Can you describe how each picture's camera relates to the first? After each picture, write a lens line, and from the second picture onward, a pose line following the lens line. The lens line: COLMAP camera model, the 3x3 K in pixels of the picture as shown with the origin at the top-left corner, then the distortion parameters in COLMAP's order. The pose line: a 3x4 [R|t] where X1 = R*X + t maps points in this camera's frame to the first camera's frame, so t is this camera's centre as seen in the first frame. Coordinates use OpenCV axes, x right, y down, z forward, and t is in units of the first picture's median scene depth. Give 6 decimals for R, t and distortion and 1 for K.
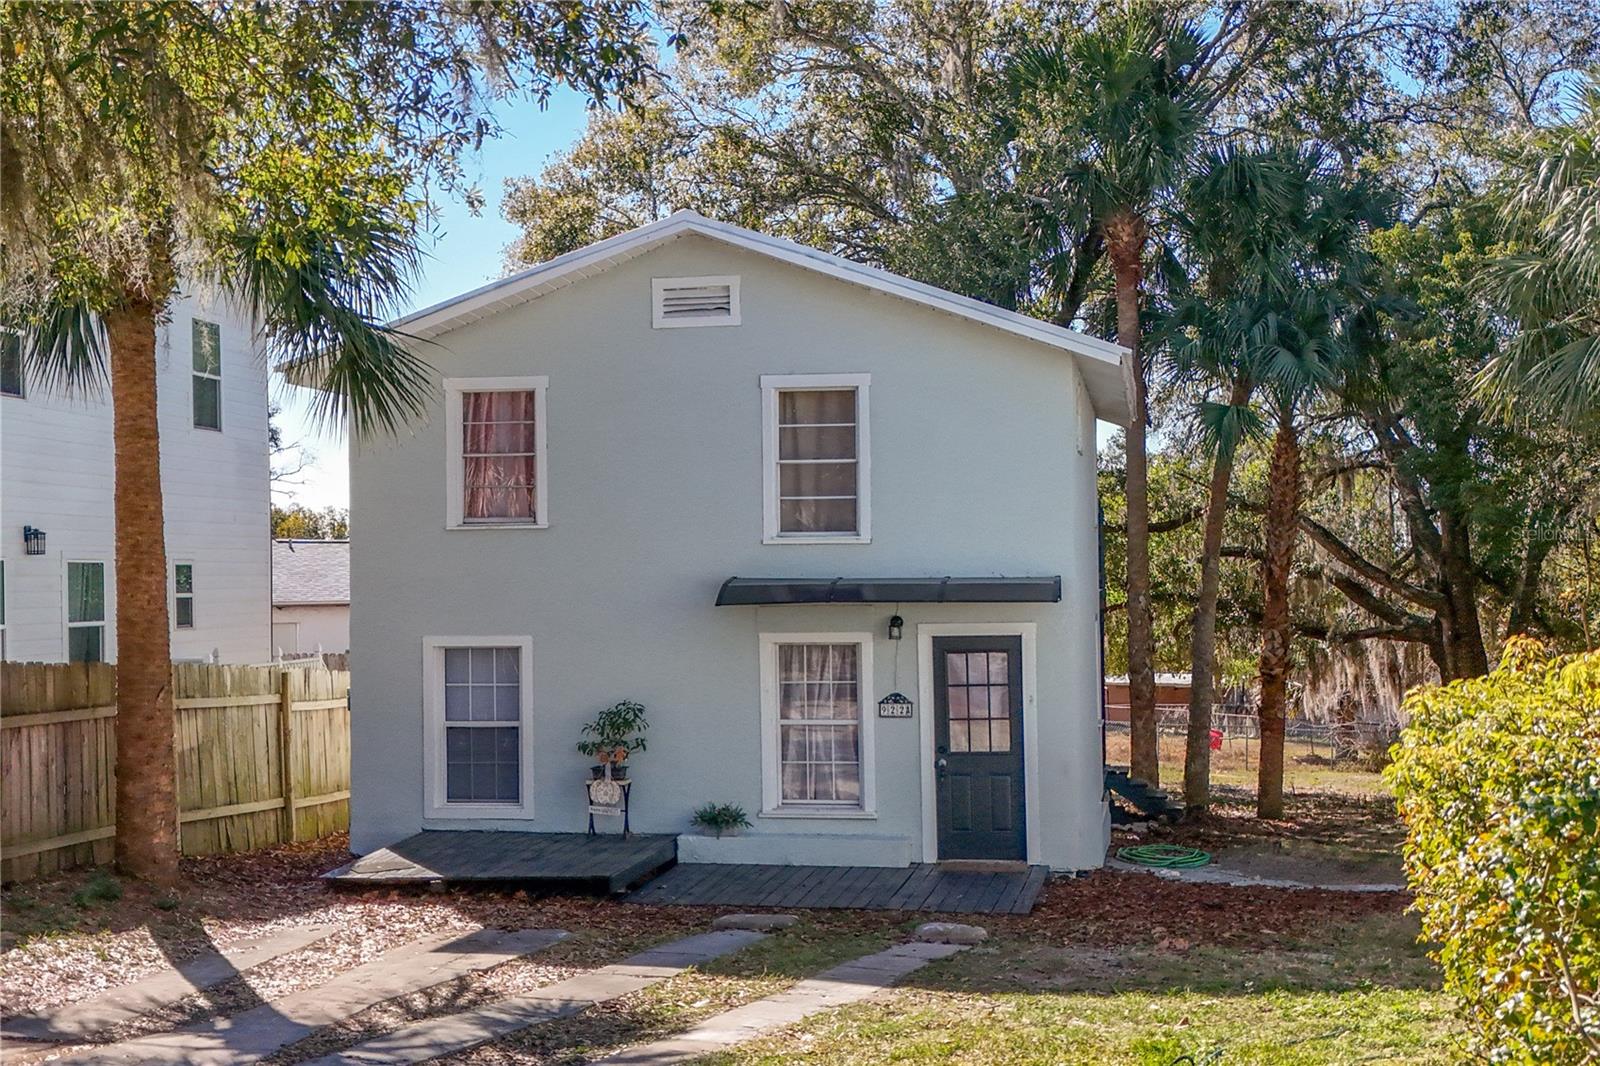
lens RADIAL K [[1842.7, 0, 800.5], [0, 1842.7, 535.8], [0, 0, 1]] dist [0.074654, 0.000000]
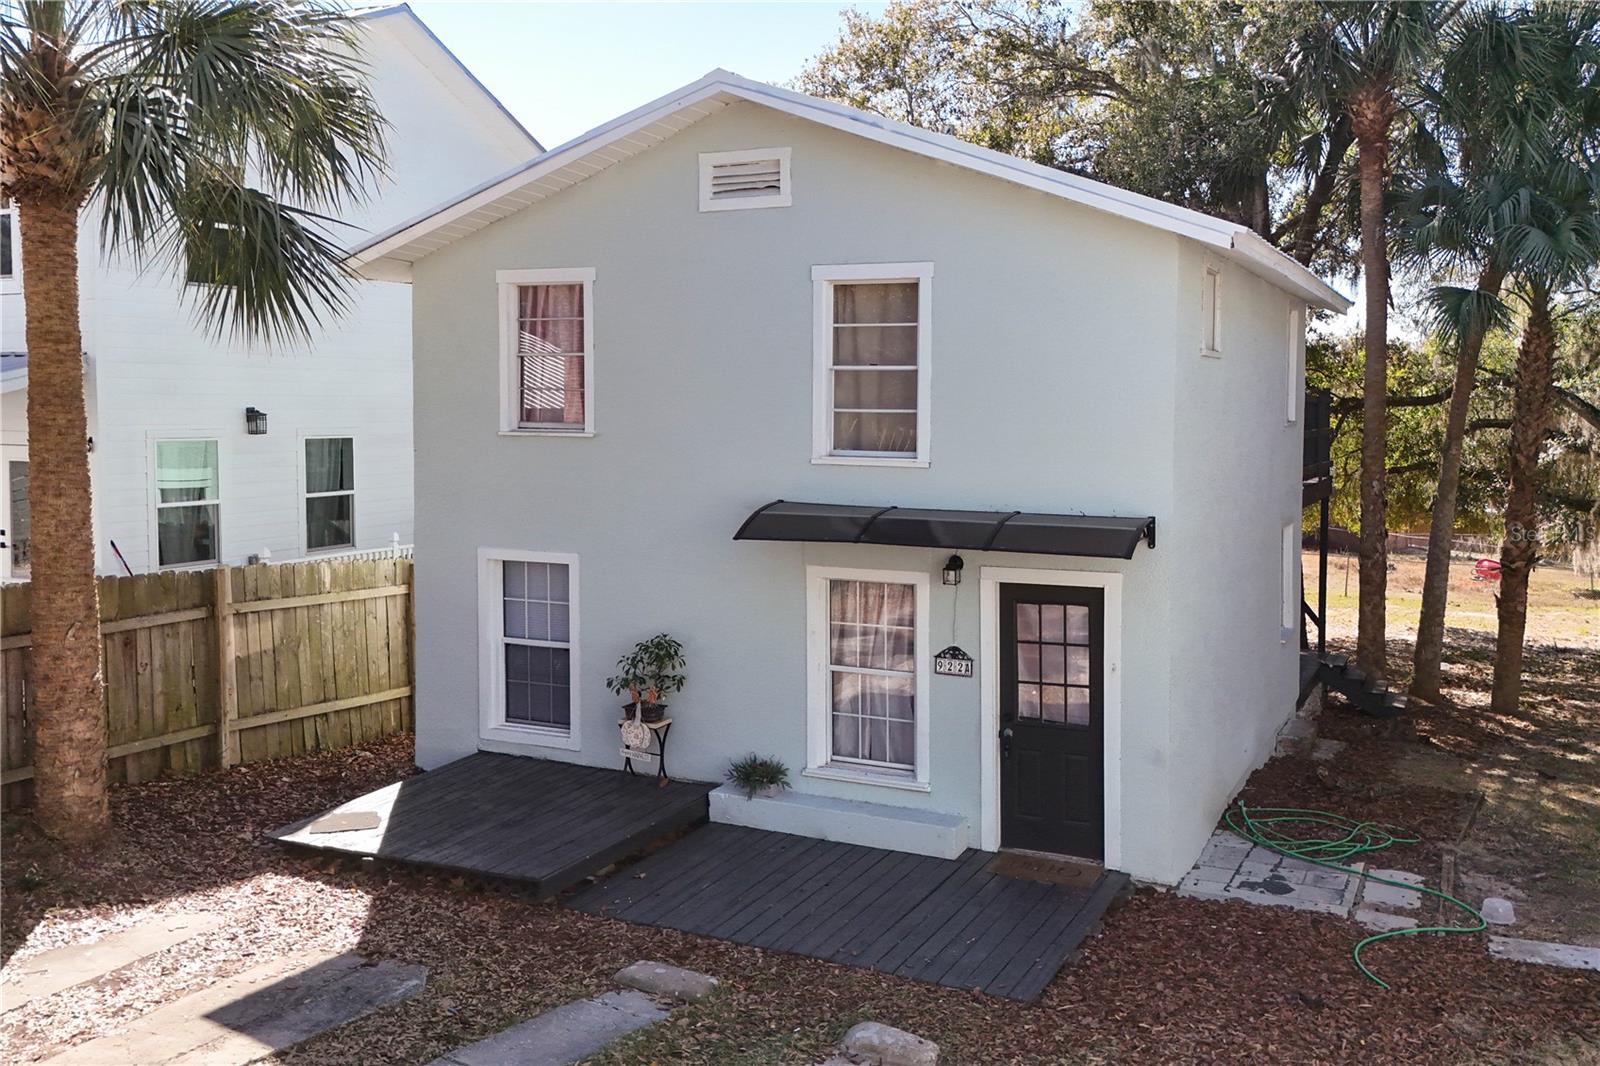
lens RADIAL K [[1417.4, 0, 804.6], [0, 1417.4, 489.4], [0, 0, 1]] dist [0.059888, -0.027305]
pose [[0.971978, 0.030296, -0.233110, 0.130492], [-0.013258, 0.997147, 0.074312, -0.032368], [0.234696, -0.069139, 0.969607, 0.354470]]
